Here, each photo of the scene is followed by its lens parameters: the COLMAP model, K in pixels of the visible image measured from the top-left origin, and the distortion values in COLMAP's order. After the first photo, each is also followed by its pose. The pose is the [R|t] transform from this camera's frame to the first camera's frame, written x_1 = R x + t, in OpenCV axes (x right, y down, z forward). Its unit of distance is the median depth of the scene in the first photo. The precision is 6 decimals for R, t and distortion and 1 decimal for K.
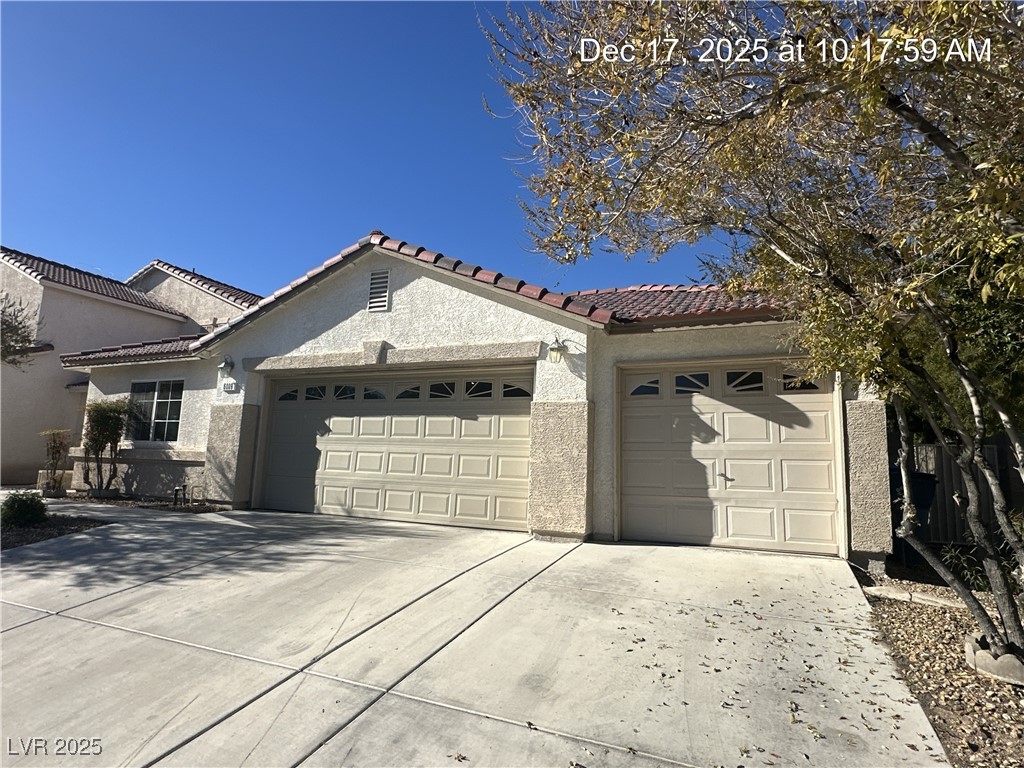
lens RADIAL K [[564.0, 0, 512.0], [0, 564.0, 384.0], [0, 0, 1]] dist [-0.002136, 0.000619]
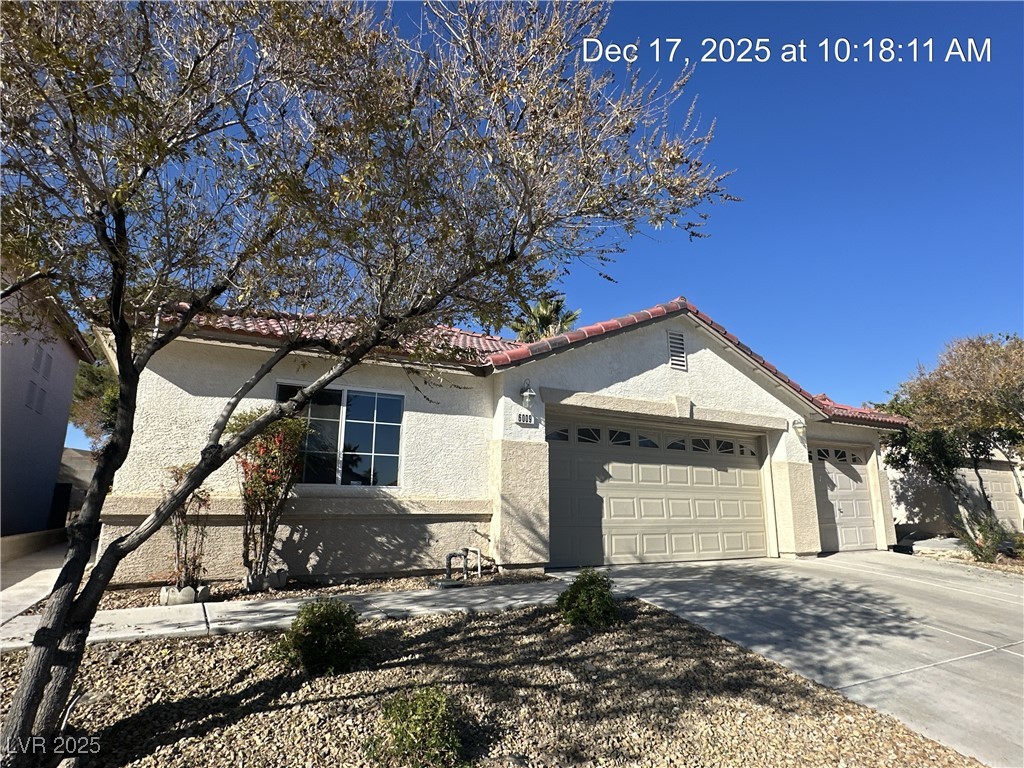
lens RADIAL K [[564.0, 0, 512.0], [0, 564.0, 384.0], [0, 0, 1]] dist [-0.002136, 0.000619]
pose [[0.599362, 0.142731, 0.787650, -1.301290], [-0.097693, 0.989662, -0.104998, 0.047278], [-0.794494, -0.014016, 0.607110, 0.593807]]
